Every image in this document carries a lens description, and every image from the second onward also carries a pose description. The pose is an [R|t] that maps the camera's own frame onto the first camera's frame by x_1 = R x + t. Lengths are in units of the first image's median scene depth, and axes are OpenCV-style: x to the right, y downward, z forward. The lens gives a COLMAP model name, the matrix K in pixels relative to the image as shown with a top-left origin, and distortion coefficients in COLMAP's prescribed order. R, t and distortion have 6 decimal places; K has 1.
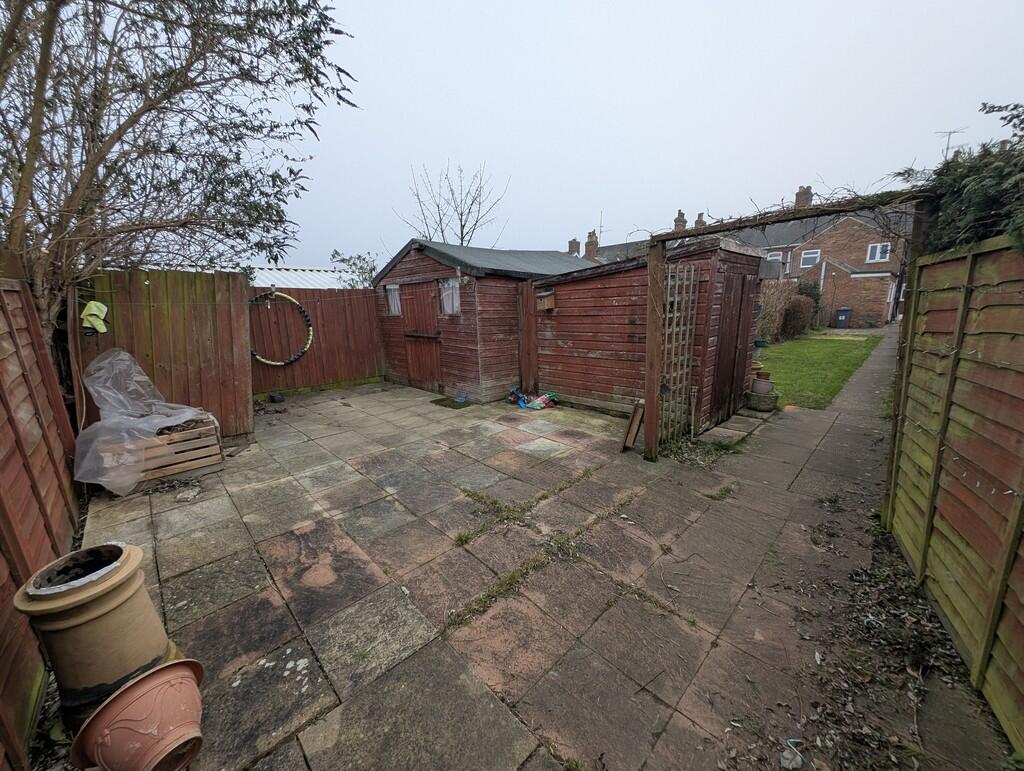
lens RADIAL K [[384.1, 0, 513.1], [0, 384.1, 387.1], [0, 0, 1]] dist [-0.001136, -0.000111]
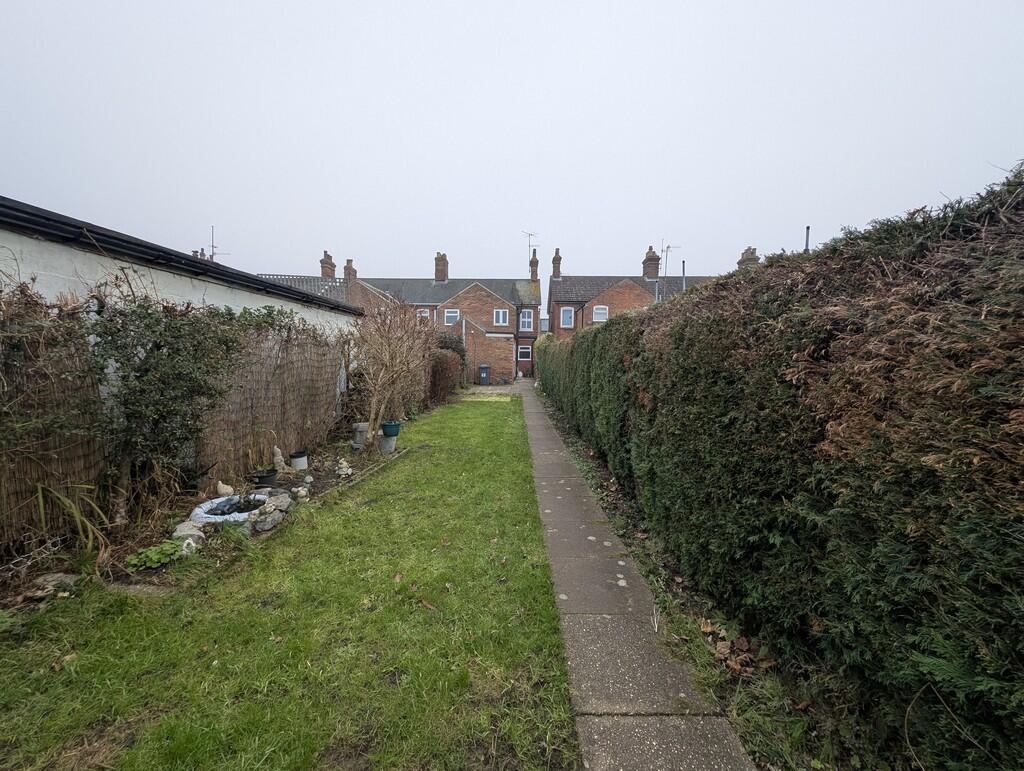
lens RADIAL K [[384.1, 0, 512.6], [0, 384.1, 382.6], [0, 0, 1]] dist [-0.001136, -0.000111]
pose [[0.700604, -0.011954, 0.713450, 0.196147], [0.116668, 0.988323, -0.098007, -0.054403], [-0.703948, 0.151901, 0.693818, 0.256794]]
